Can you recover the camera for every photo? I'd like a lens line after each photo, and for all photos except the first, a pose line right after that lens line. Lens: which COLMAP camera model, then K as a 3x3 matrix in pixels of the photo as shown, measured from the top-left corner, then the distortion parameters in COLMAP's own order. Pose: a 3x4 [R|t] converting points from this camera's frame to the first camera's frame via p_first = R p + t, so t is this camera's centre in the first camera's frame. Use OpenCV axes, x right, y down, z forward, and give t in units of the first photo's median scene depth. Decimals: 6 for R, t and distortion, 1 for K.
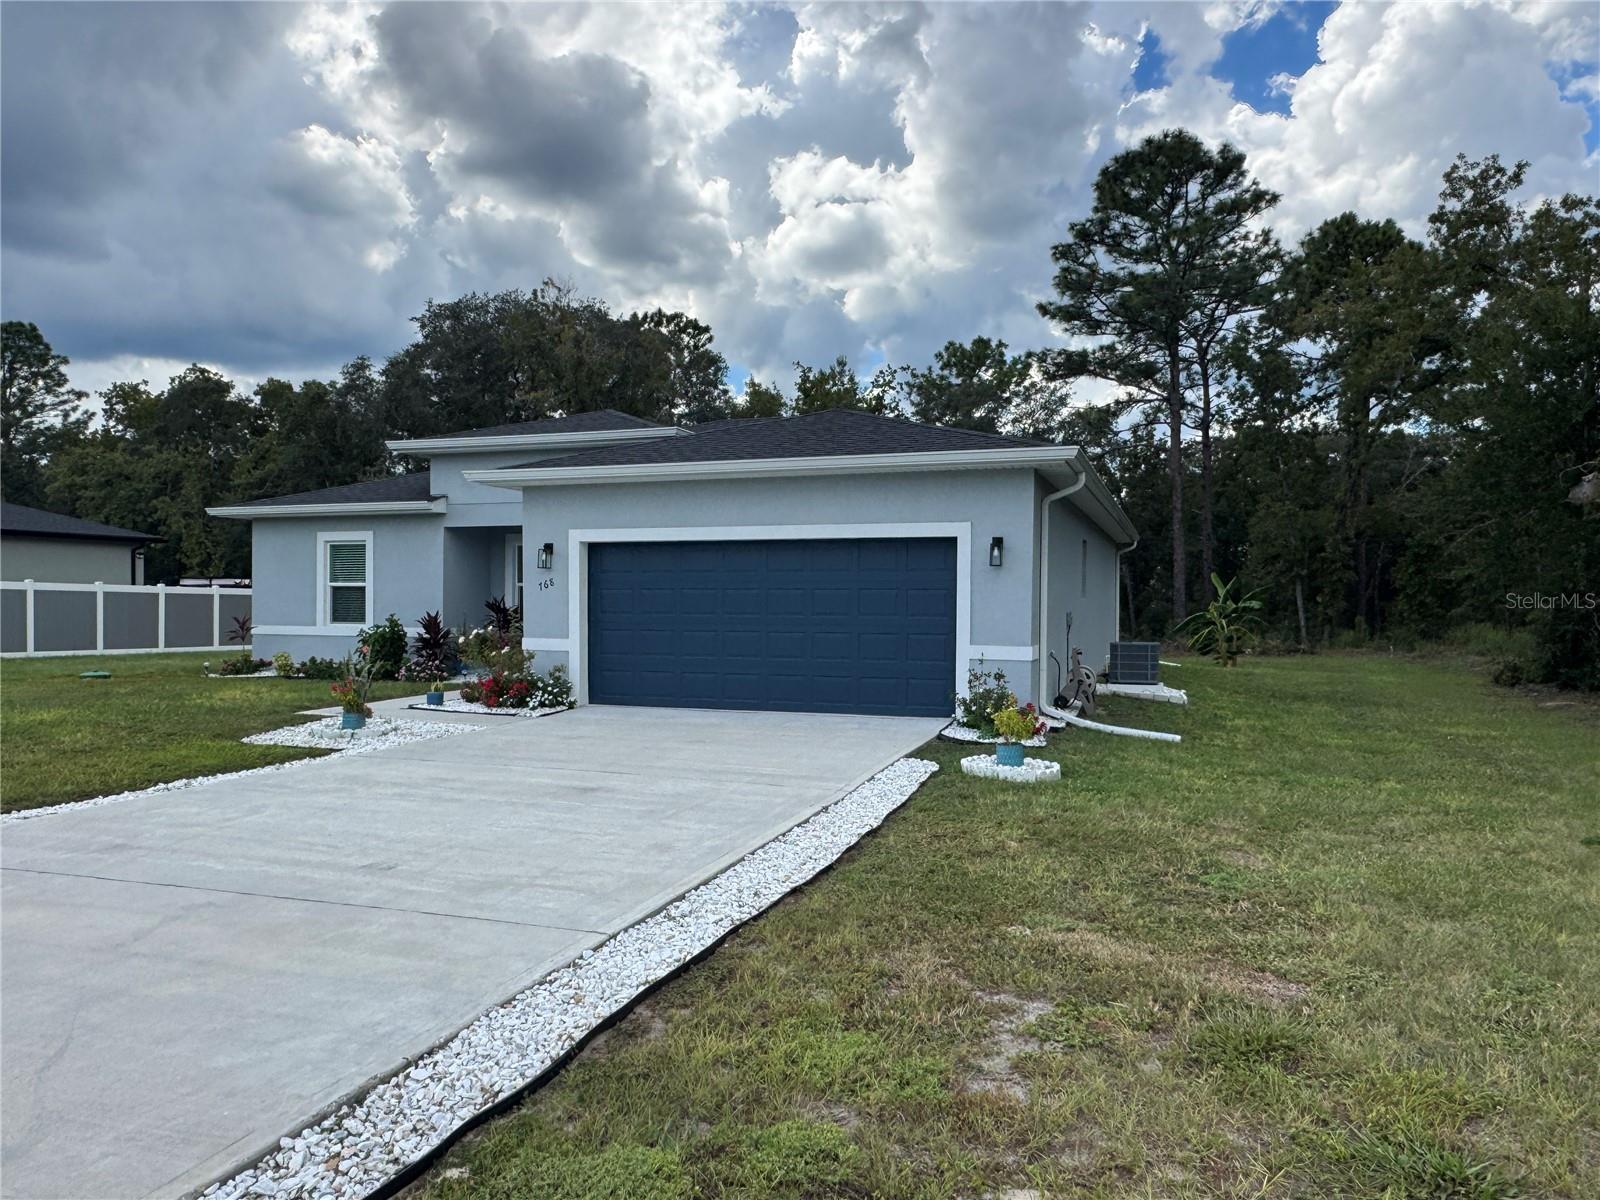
lens RADIAL K [[1110.0, 0, 796.6], [0, 1110.0, 602.1], [0, 0, 1]] dist [-0.000316, 0.003963]
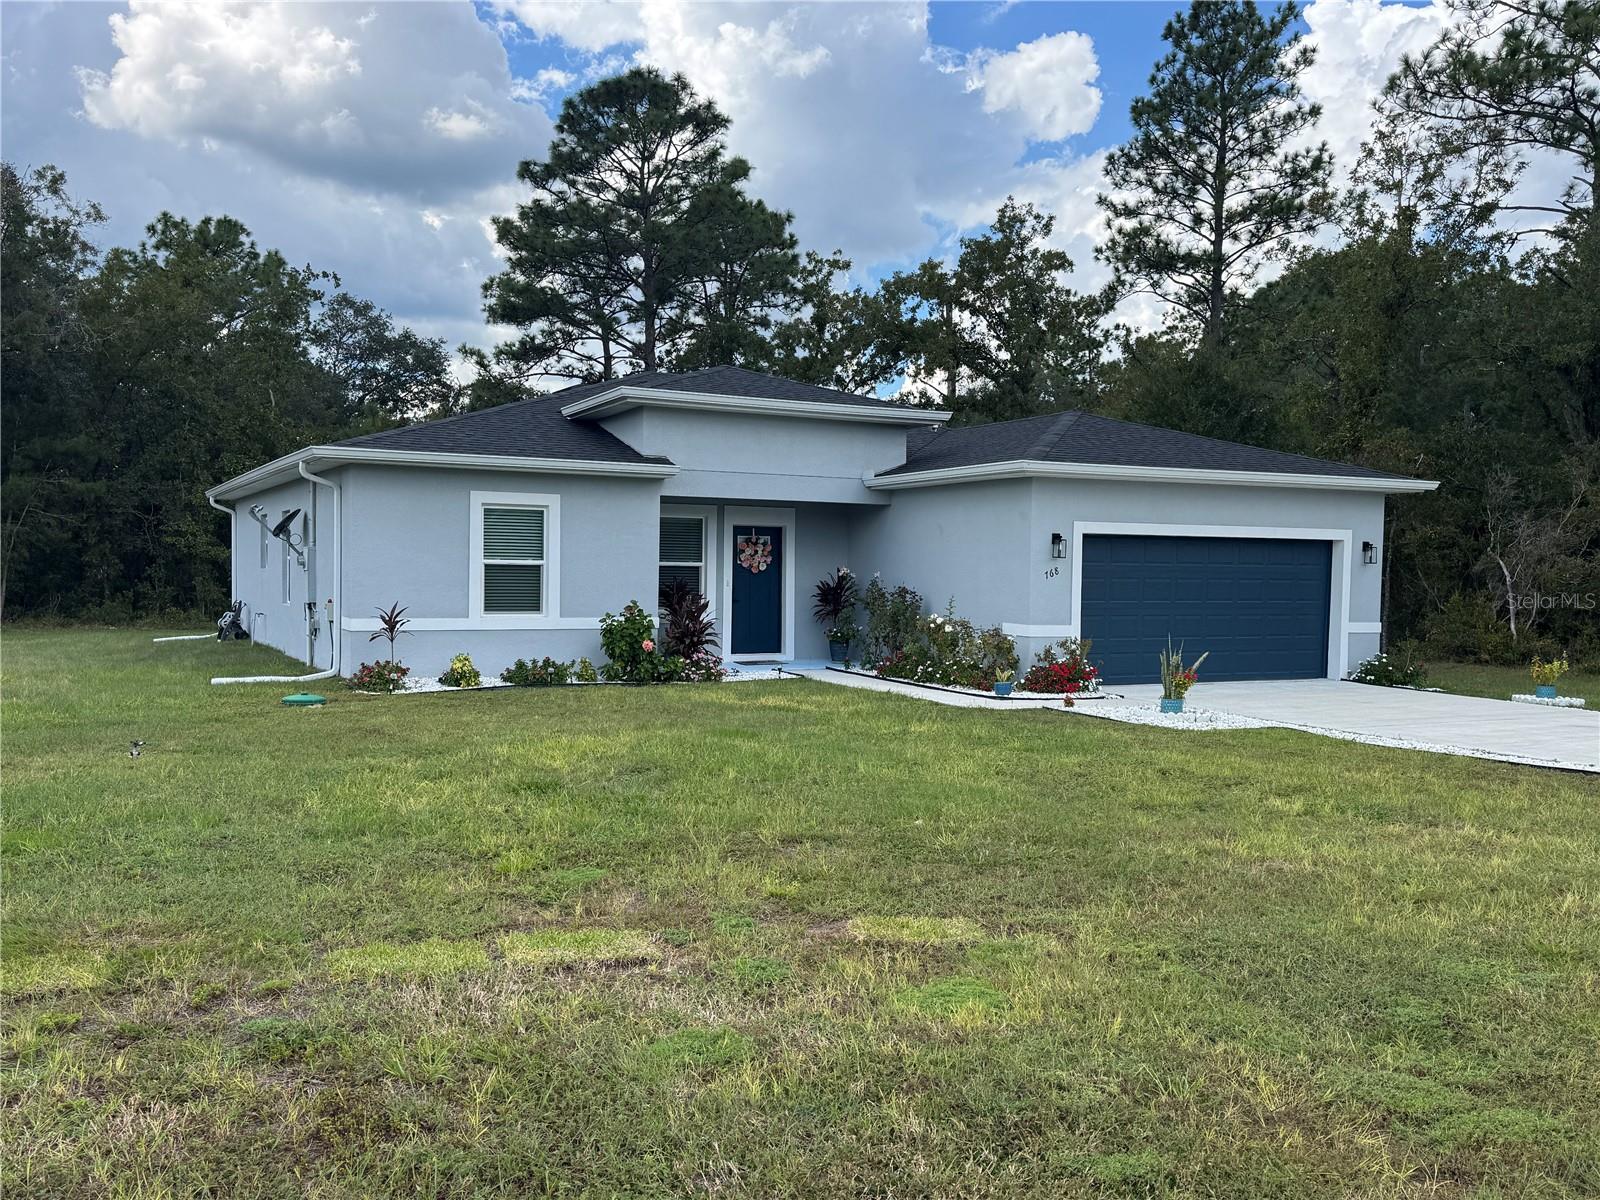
lens RADIAL K [[1428.7, 0, 796.8], [0, 1428.7, 603.3], [0, 0, 1]] dist [0.072604, -0.043044]
pose [[0.680515, -0.010136, 0.732664, -0.665241], [-0.007340, 0.999760, 0.020648, -0.006418], [-0.732698, -0.019429, 0.680277, 0.128028]]
